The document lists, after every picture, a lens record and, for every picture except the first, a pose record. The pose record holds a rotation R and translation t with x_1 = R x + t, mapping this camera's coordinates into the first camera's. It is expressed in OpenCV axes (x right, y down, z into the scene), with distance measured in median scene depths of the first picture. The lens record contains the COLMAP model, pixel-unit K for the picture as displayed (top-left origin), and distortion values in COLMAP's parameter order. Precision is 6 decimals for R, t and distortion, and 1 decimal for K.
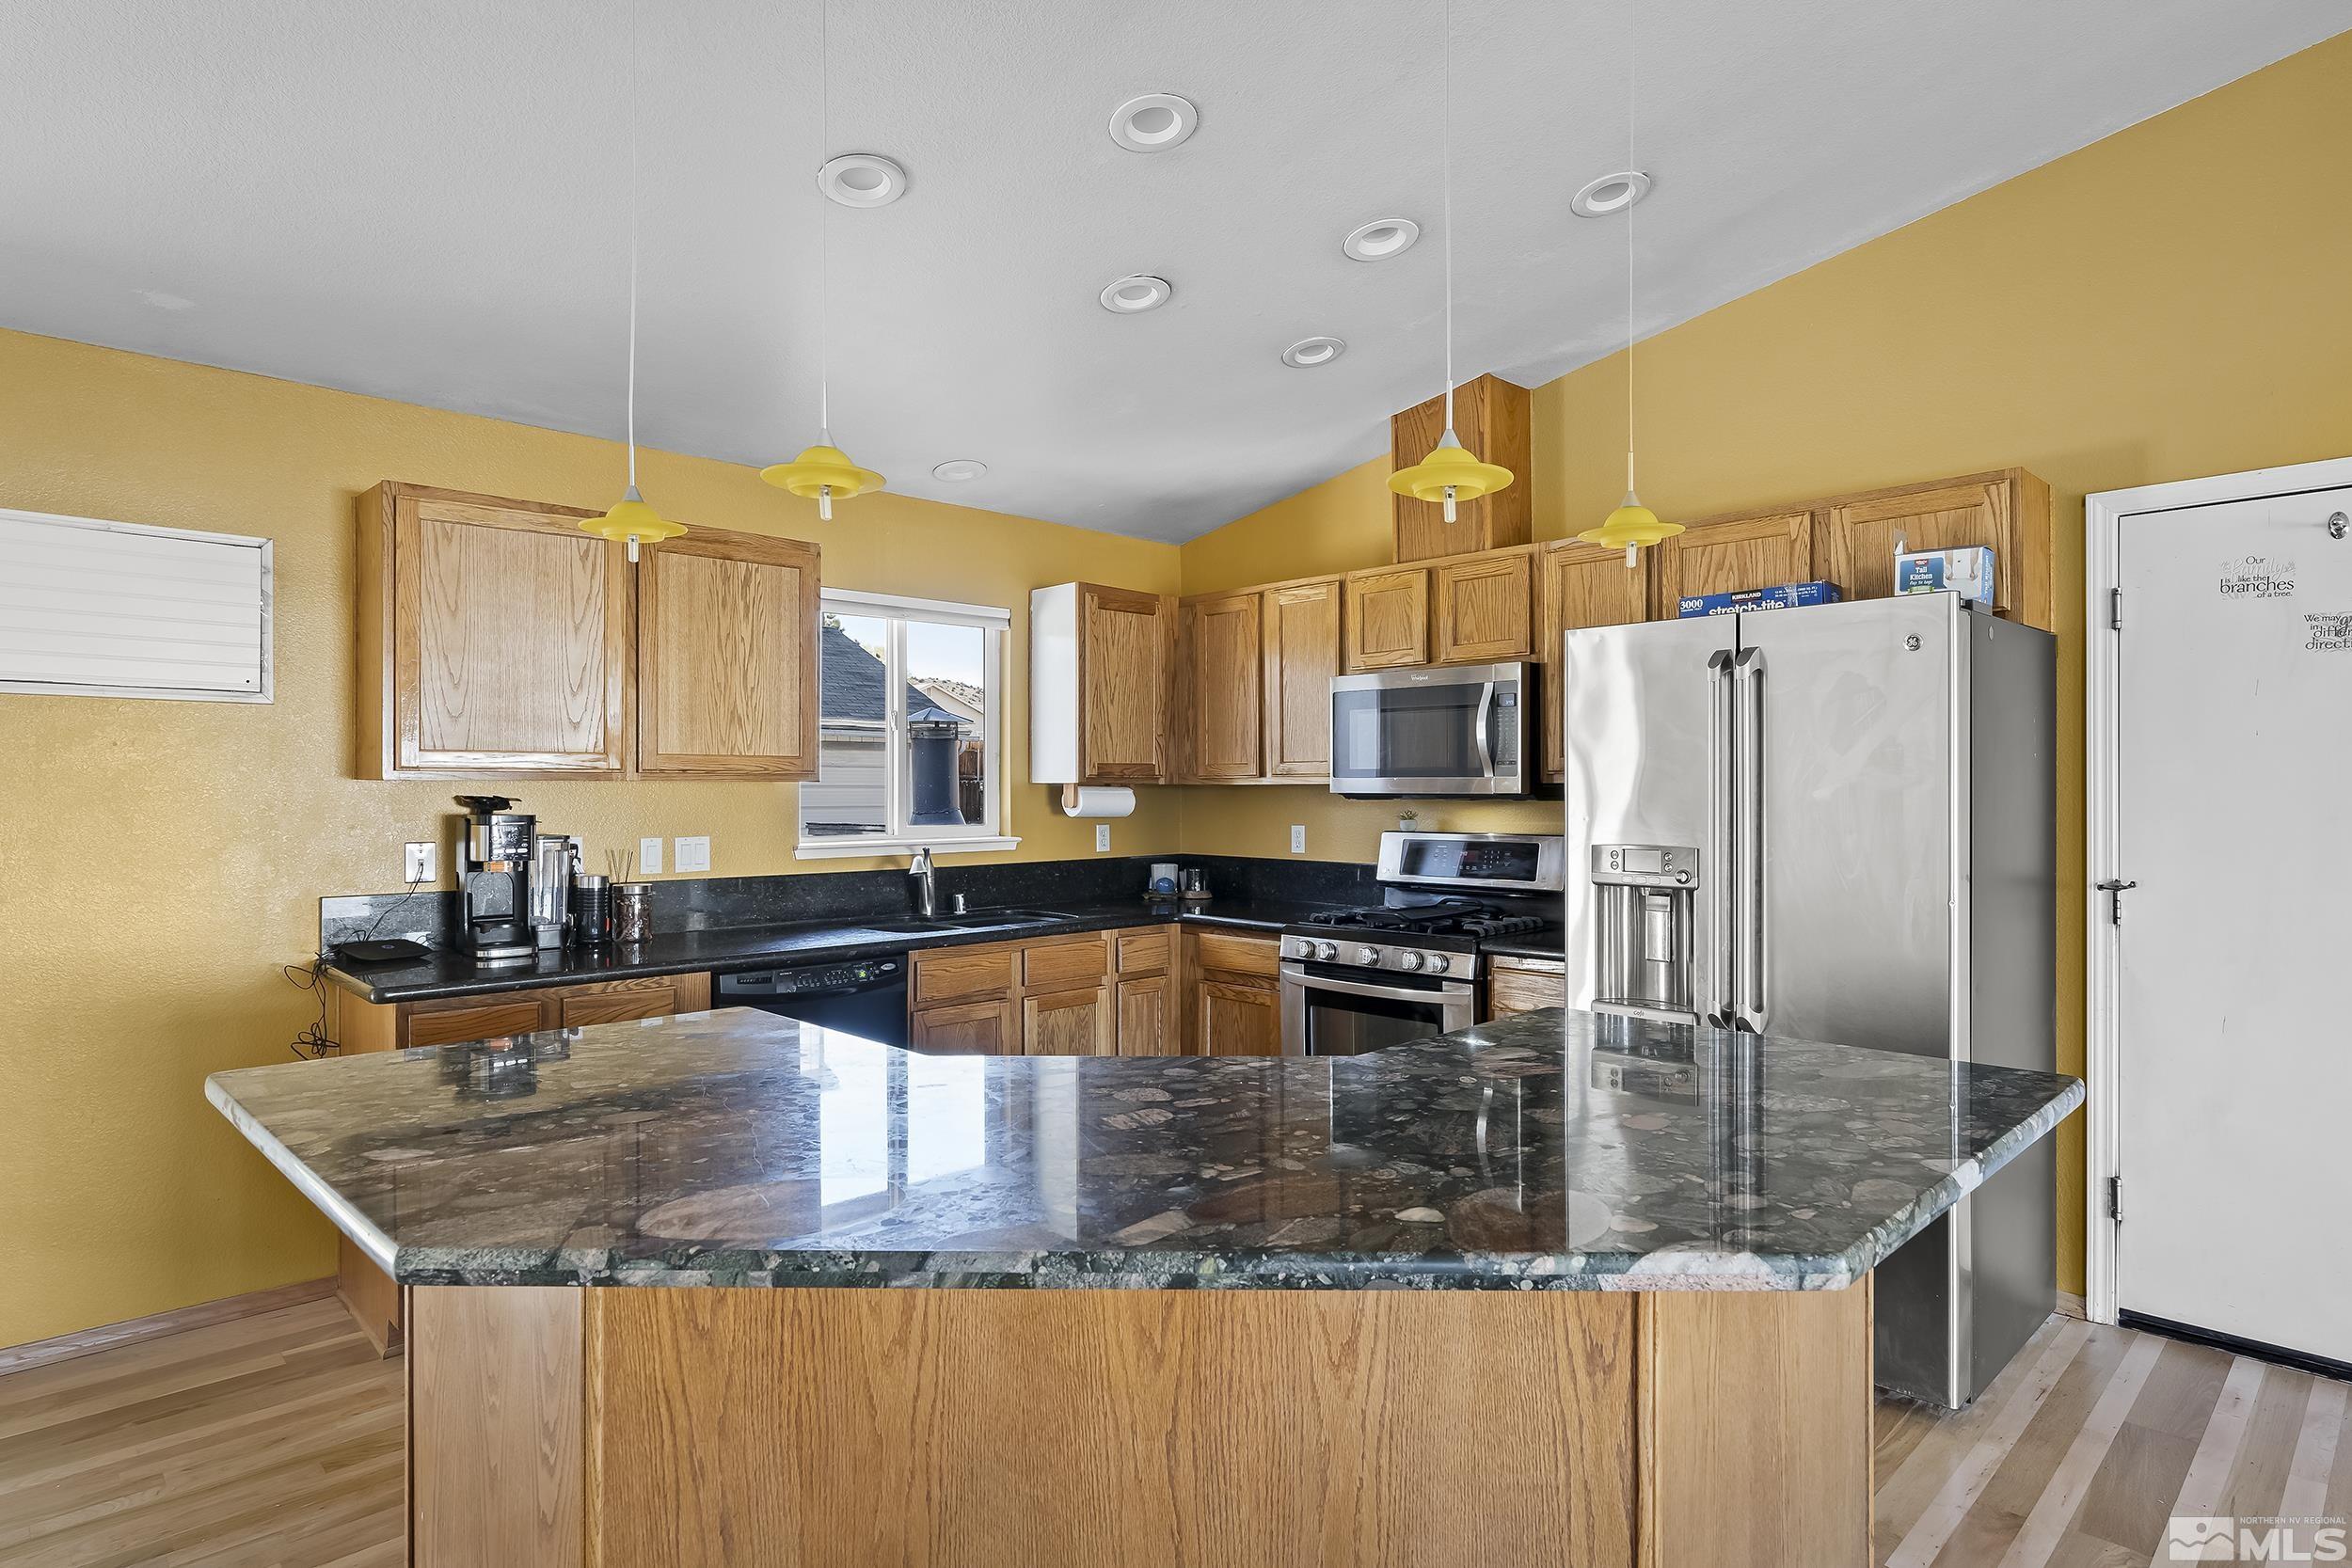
lens RADIAL K [[1254.0, 0, 1176.0], [0, 1254.0, 784.0], [0, 0, 1]] dist [-0.003664, -0.000859]
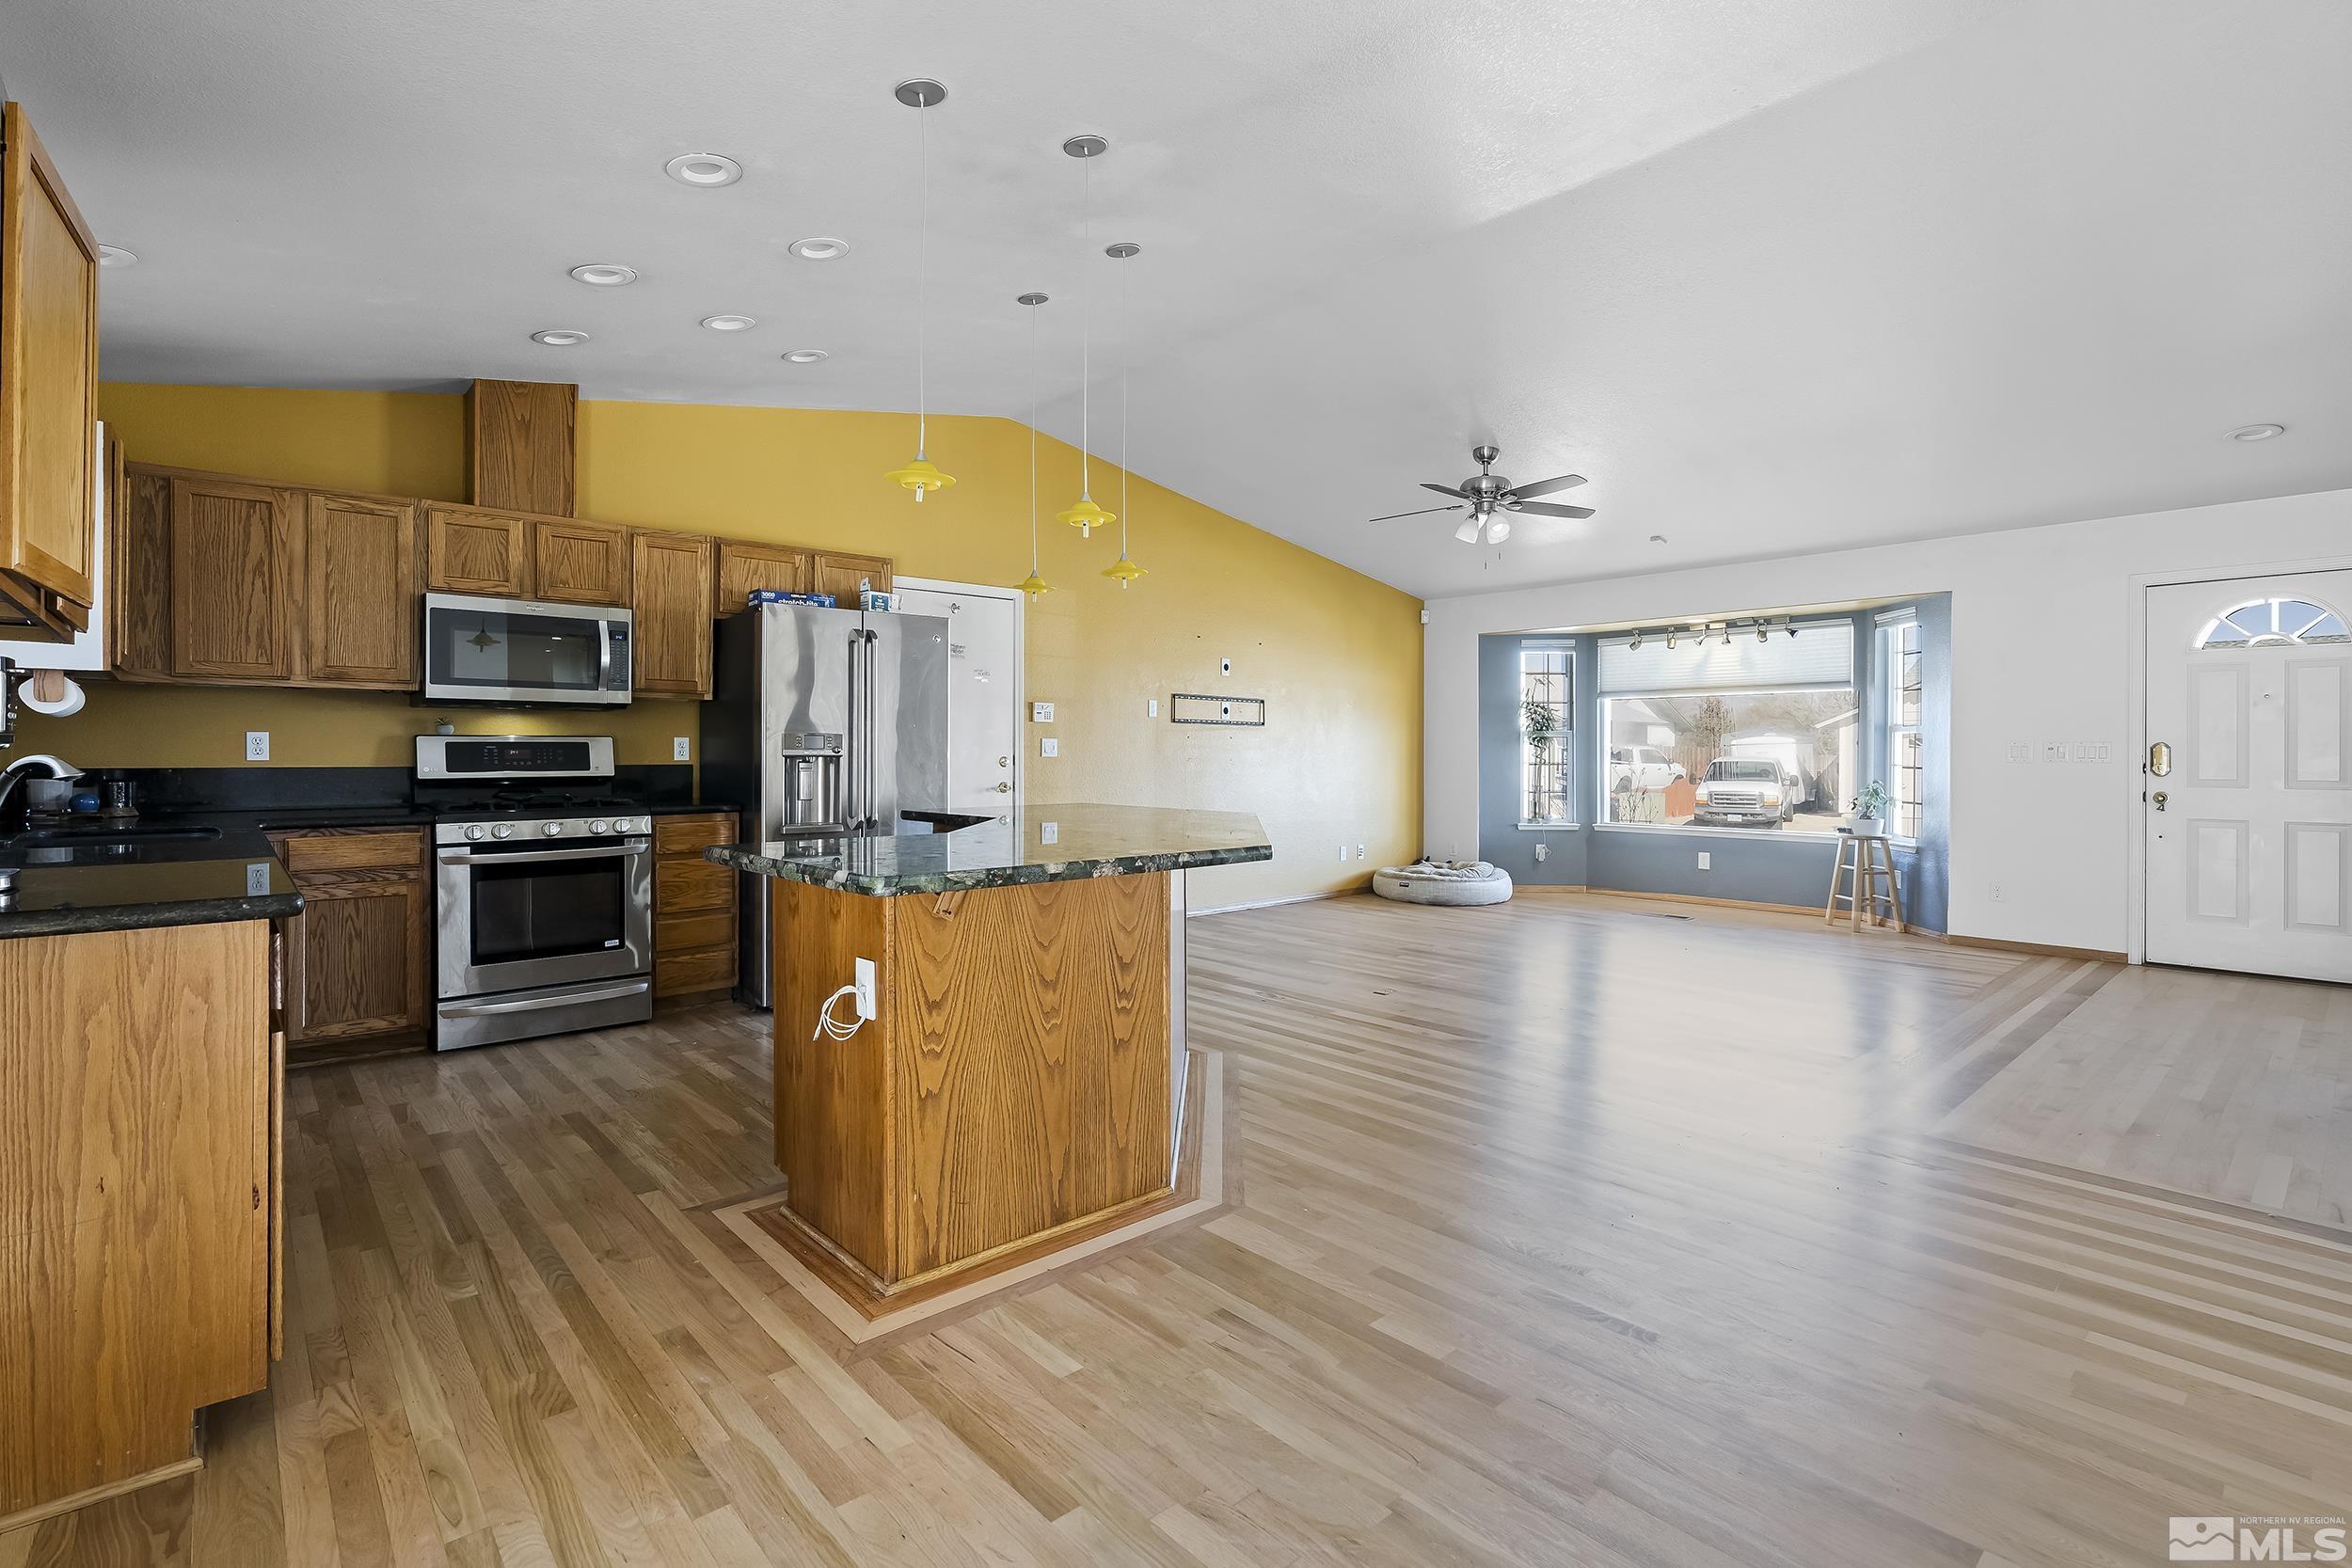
lens RADIAL K [[1077.2, 0, 1164.6], [0, 1077.2, 751.4], [0, 0, 1]] dist [-0.000001, -0.000024]
pose [[0.043947, -0.001774, 0.999032, -0.918495], [-0.005913, 0.999980, 0.002036, 0.056308], [-0.999016, -0.005997, 0.043936, 0.361378]]
